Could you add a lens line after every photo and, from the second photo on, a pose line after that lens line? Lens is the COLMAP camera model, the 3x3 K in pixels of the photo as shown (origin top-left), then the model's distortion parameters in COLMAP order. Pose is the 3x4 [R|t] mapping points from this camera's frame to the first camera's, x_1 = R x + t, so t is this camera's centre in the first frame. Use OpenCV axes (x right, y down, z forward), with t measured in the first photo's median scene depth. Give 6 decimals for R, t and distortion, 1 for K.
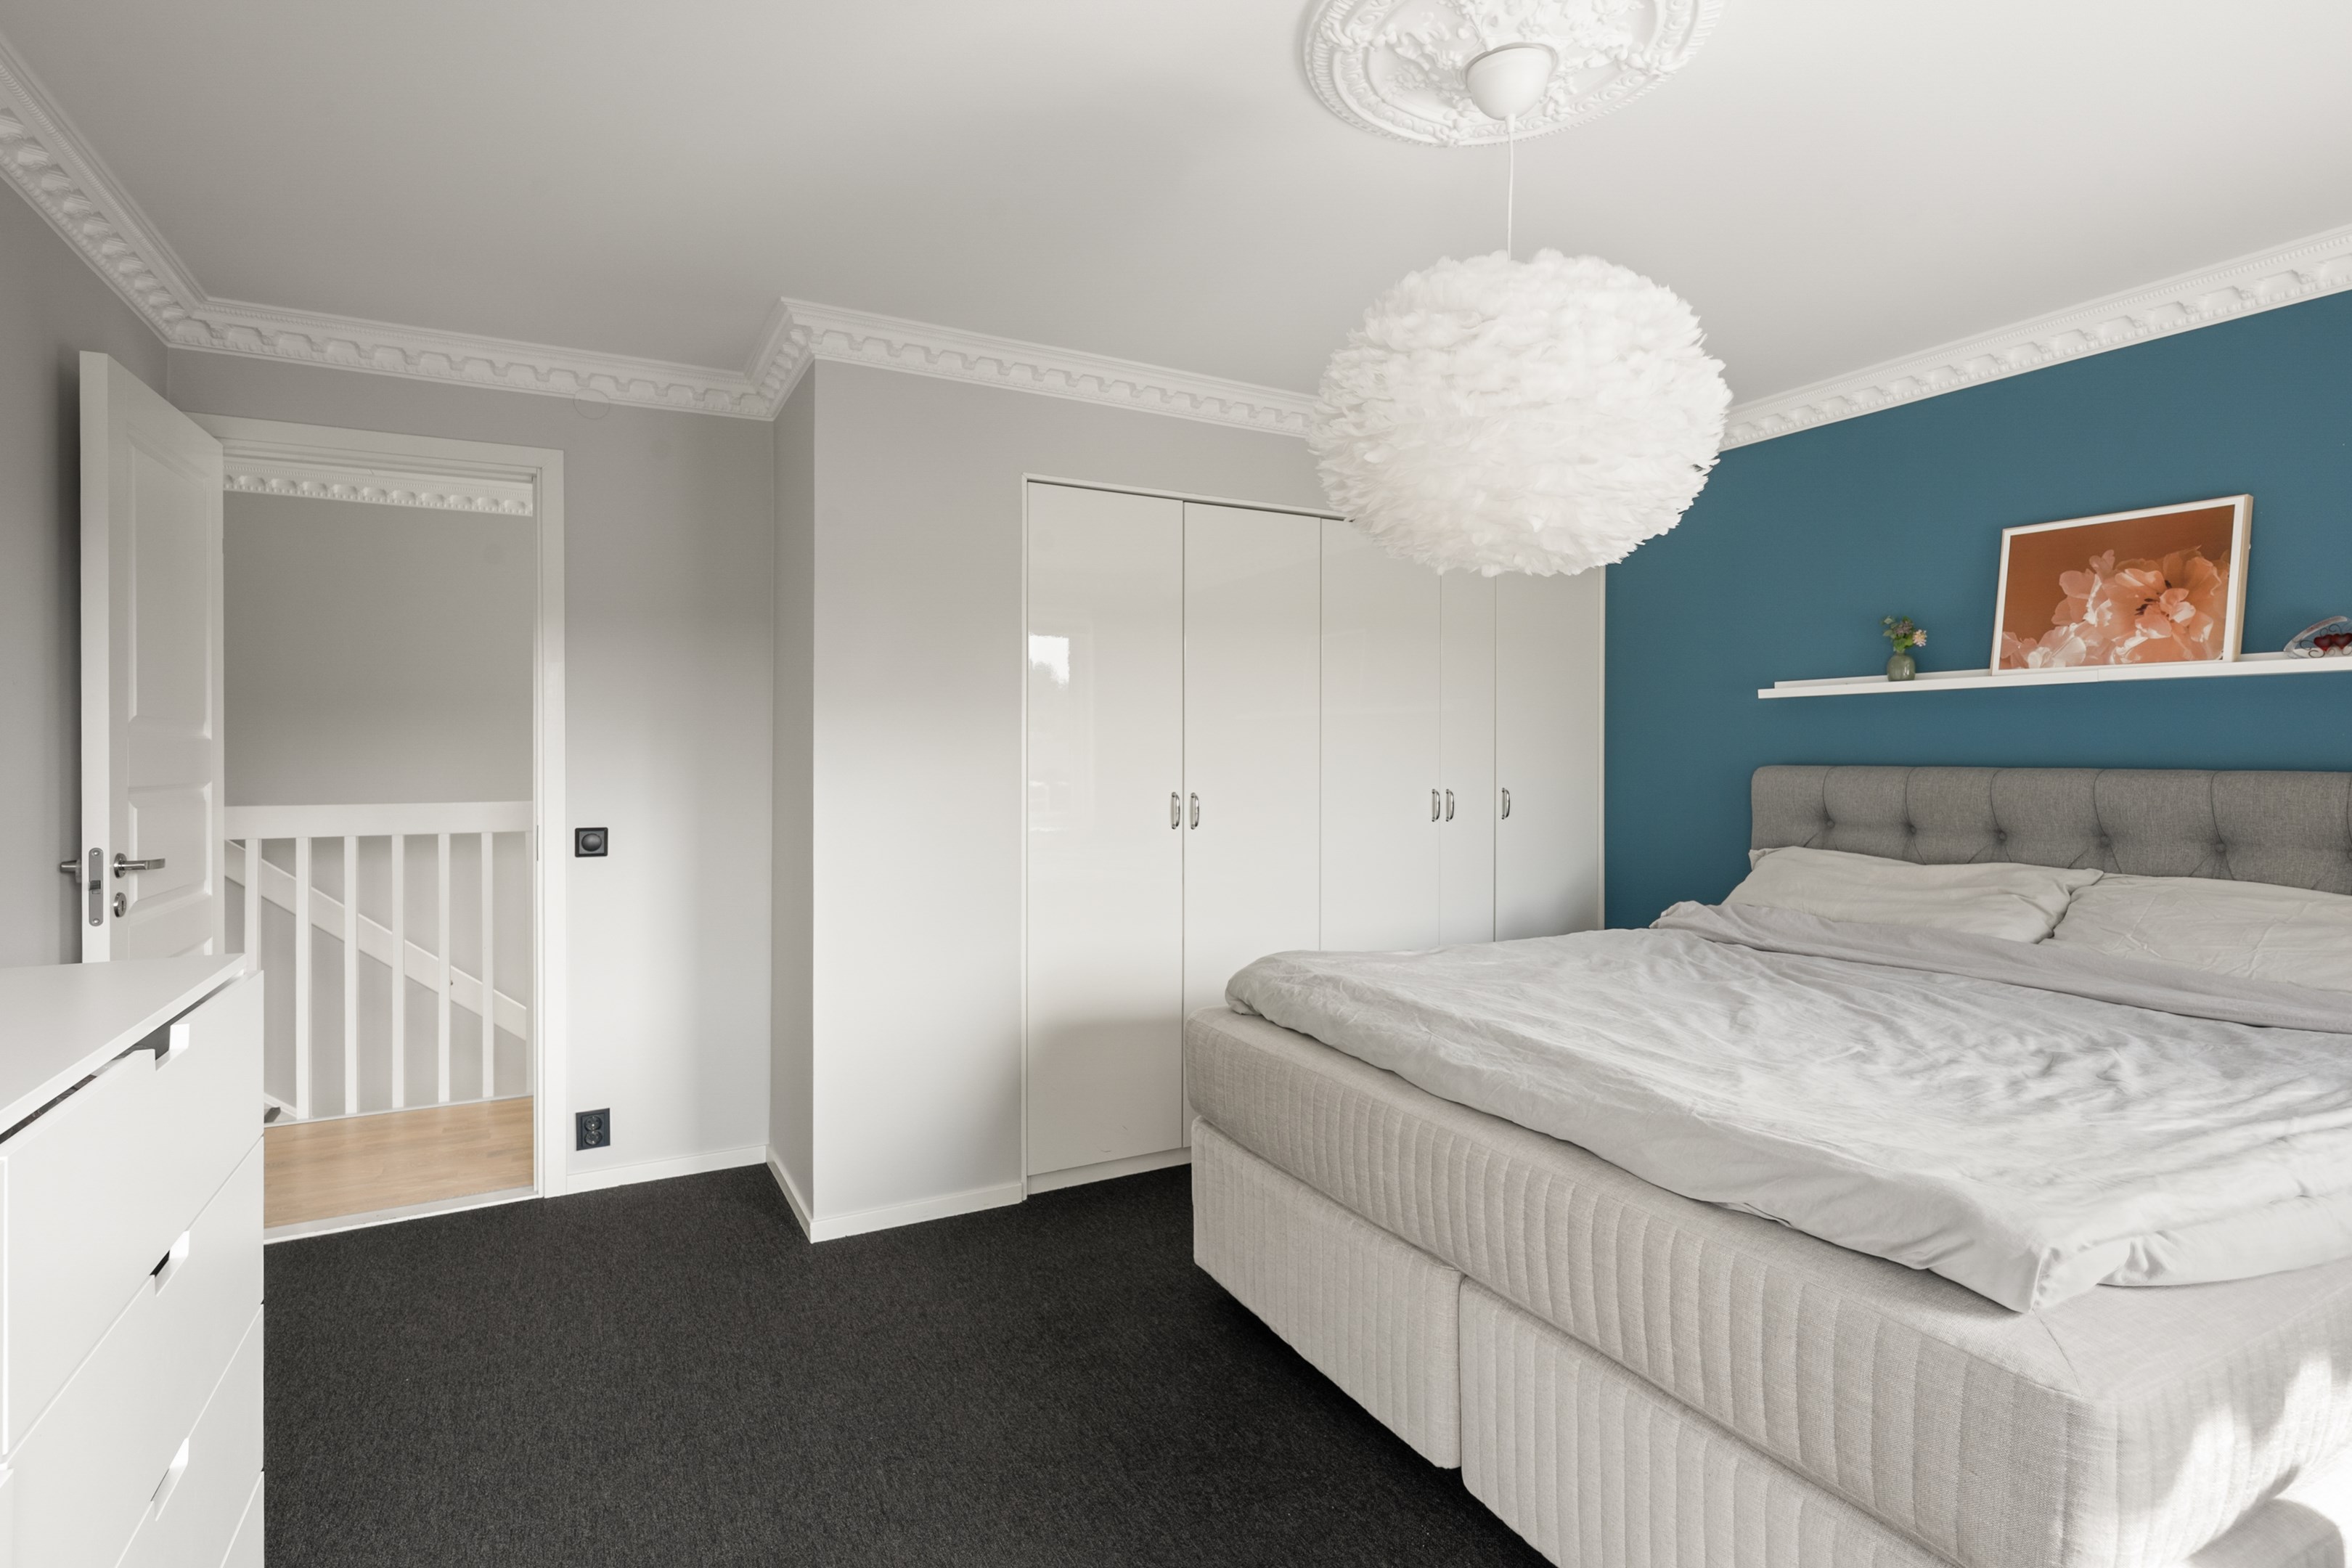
lens RADIAL K [[1147.7, 0, 1182.1], [0, 1147.7, 758.5], [0, 0, 1]] dist [-0.000410, -0.000172]
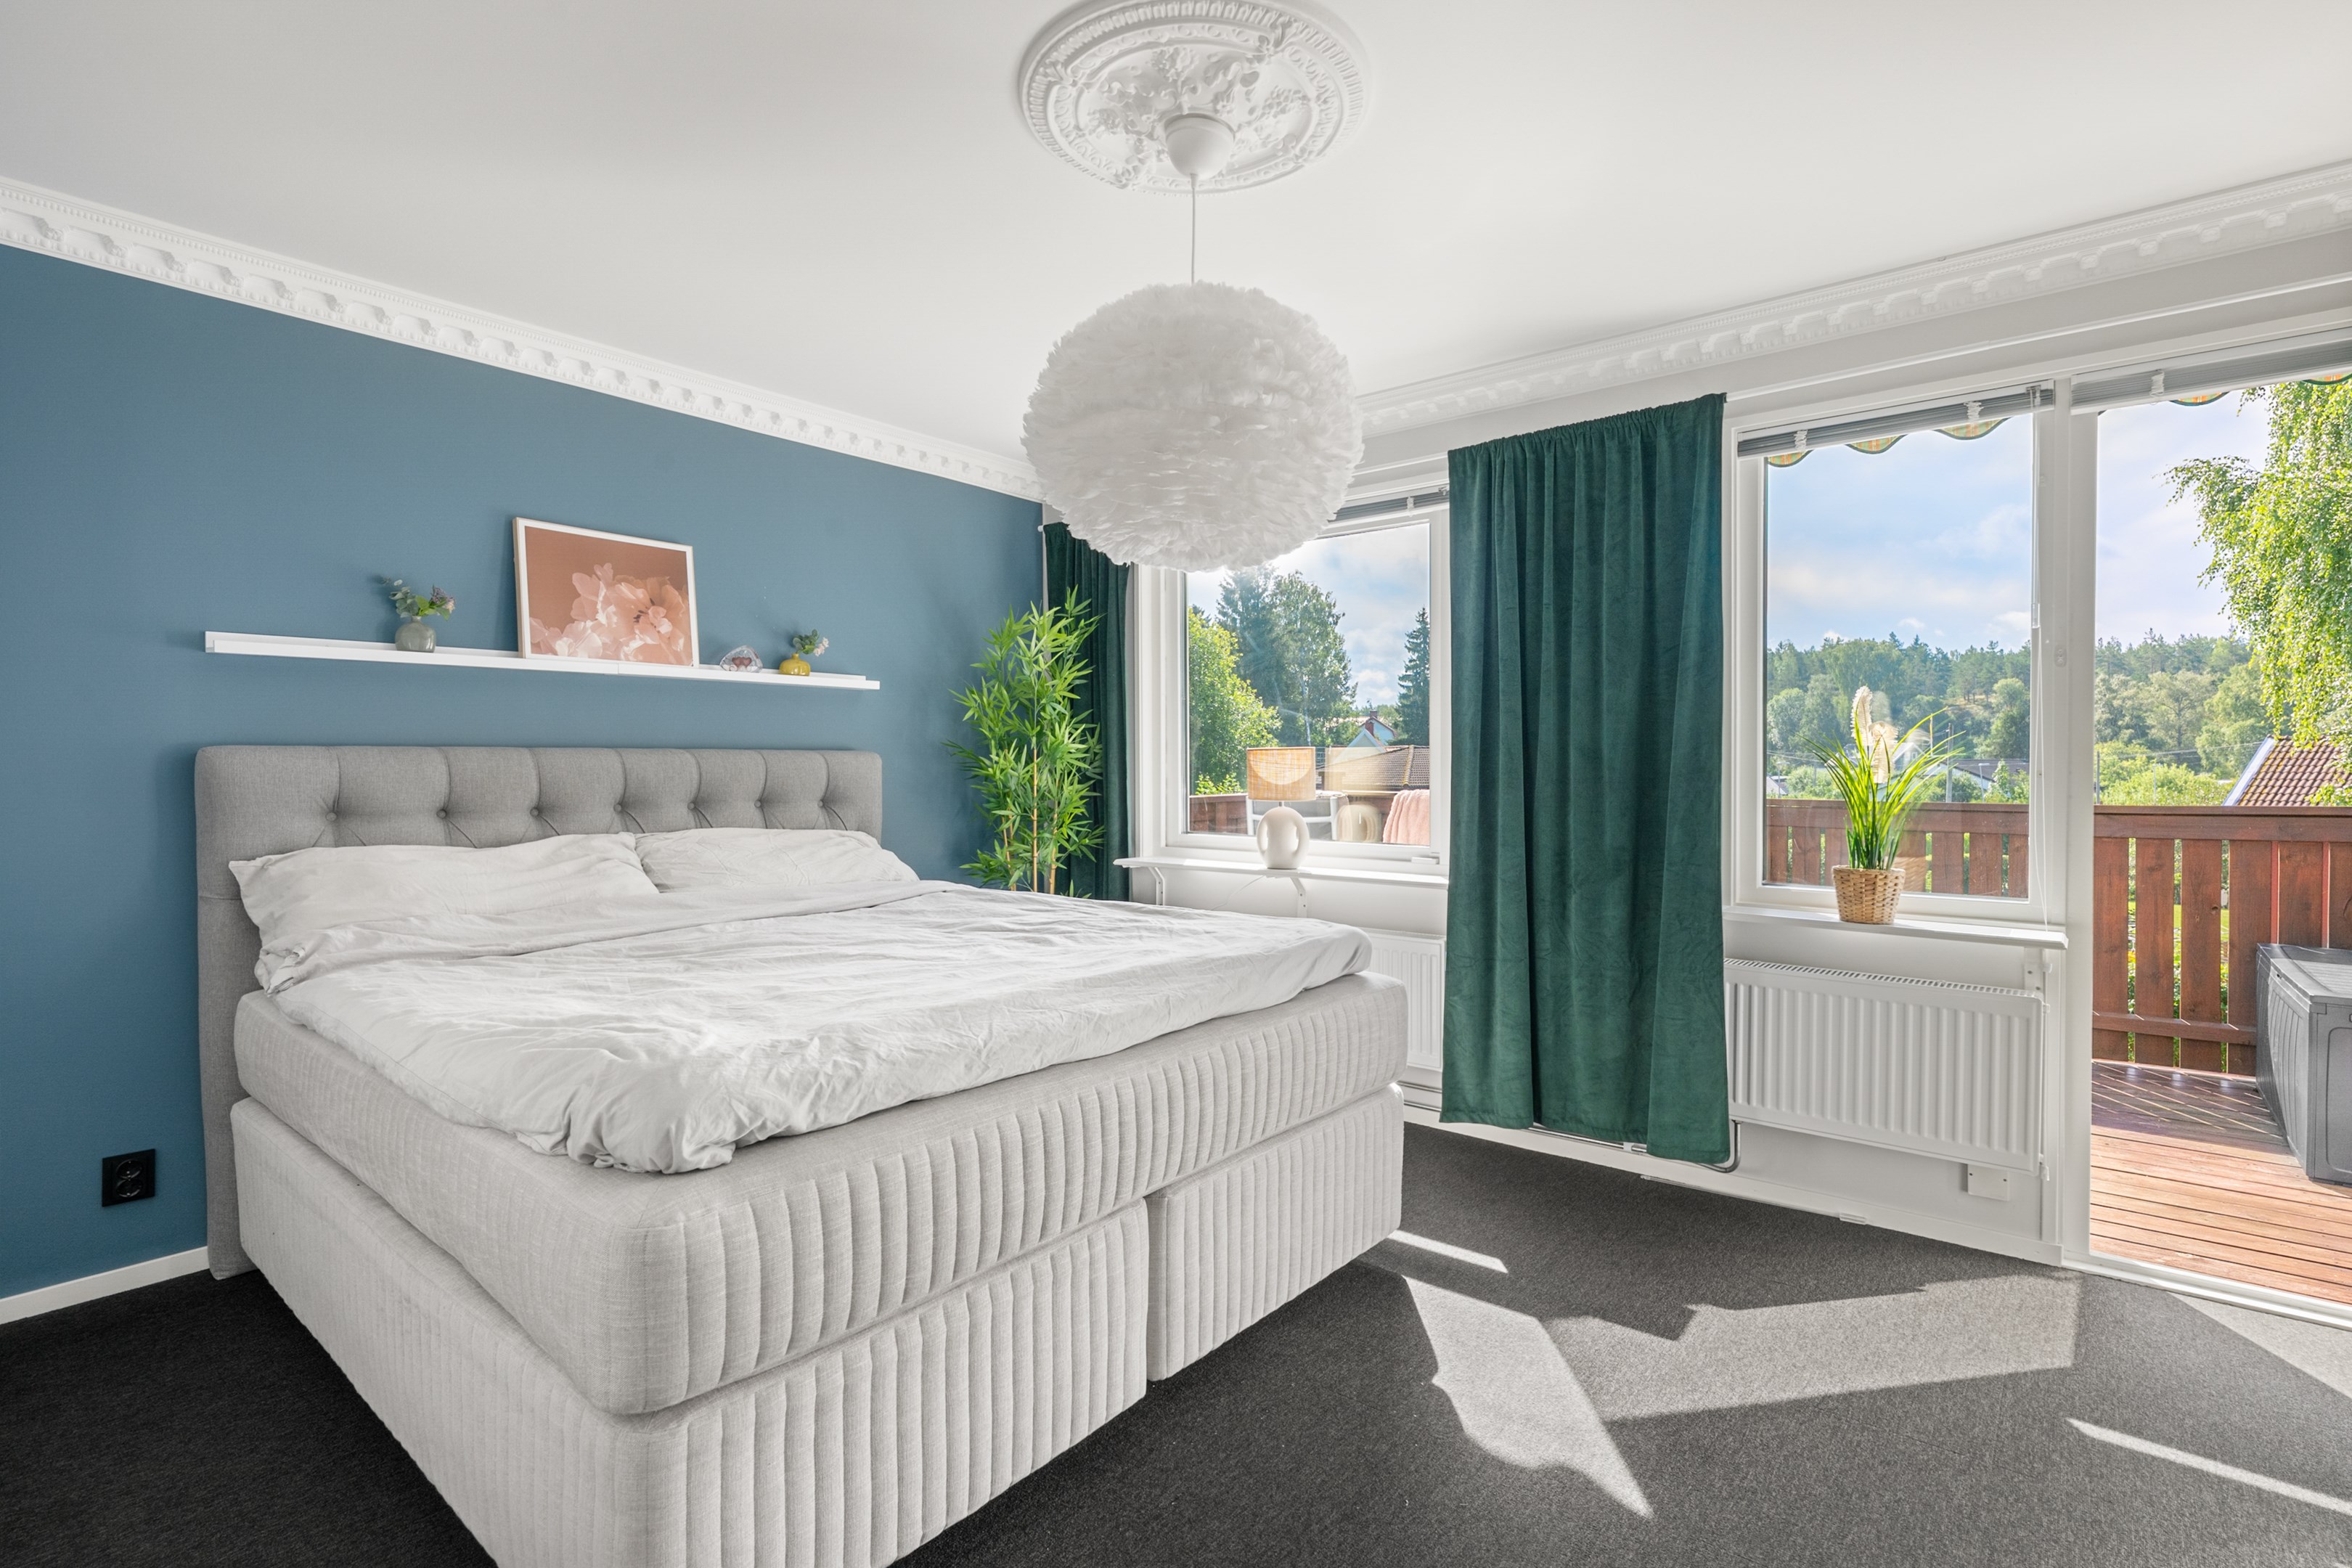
lens RADIAL K [[1147.7, 0, 1182.8], [0, 1147.7, 786.6], [0, 0, 1]] dist [-0.000410, -0.000172]
pose [[-0.362917, -0.019643, 0.931614, -0.512500], [0.004462, 0.999730, 0.022818, 0.024368], [-0.931811, 0.012438, -0.362731, 0.878988]]
